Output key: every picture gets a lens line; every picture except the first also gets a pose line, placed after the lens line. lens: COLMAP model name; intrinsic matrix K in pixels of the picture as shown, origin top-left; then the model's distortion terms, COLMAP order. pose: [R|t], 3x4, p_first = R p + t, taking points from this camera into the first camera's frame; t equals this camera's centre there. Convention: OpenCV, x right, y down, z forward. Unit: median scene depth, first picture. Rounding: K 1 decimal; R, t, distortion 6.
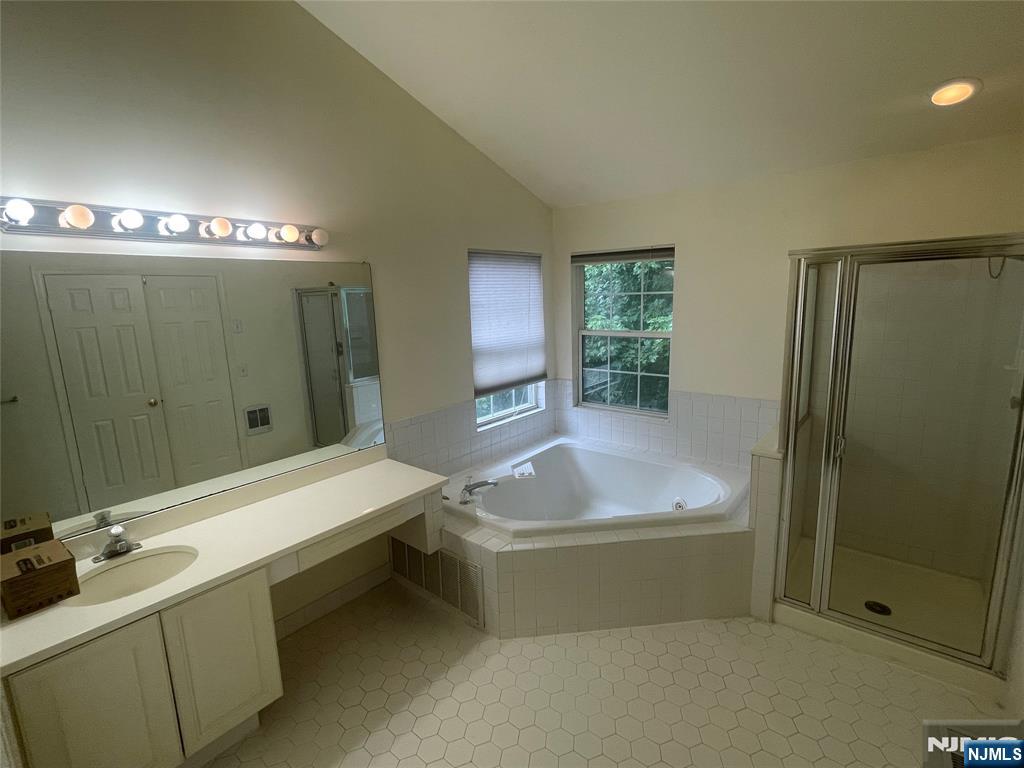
lens RADIAL K [[480.8, 0, 513.1], [0, 480.8, 381.6], [0, 0, 1]] dist [0.003002, -0.000367]
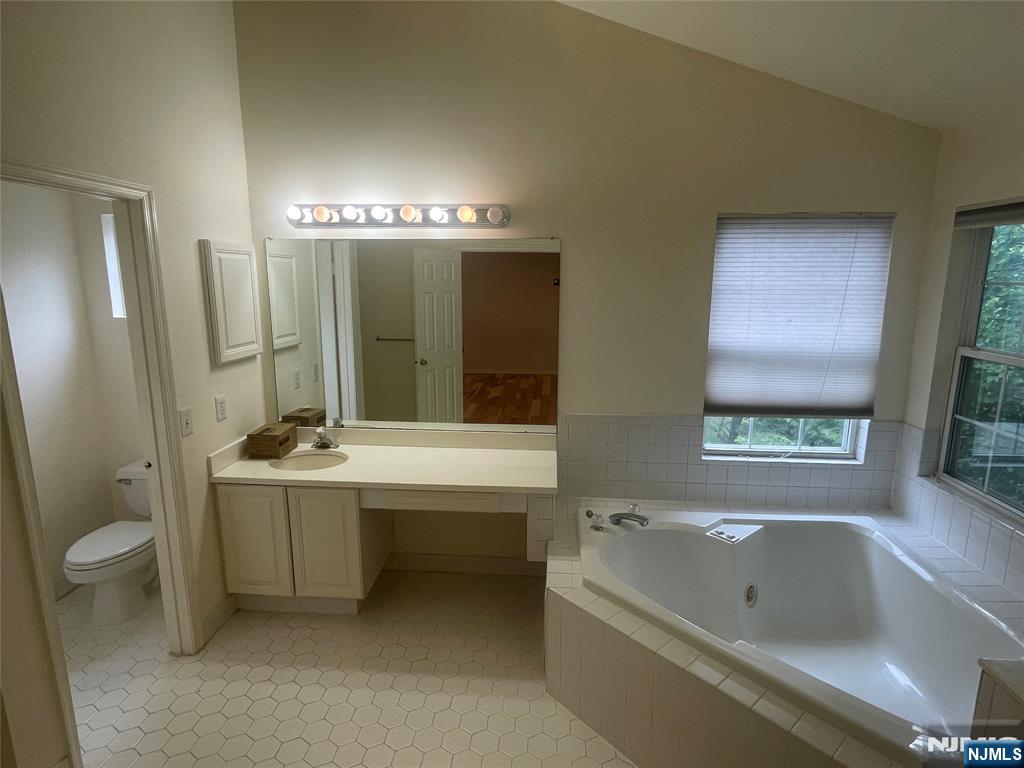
lens RADIAL K [[537.8, 0, 513.0], [0, 537.8, 383.7], [0, 0, 1]] dist [-0.012790, -0.001843]
pose [[0.565135, 0.179715, -0.805186, 0.411594], [-0.166203, 0.980776, 0.102253, -0.048190], [0.808084, 0.076038, 0.584140, 0.265219]]
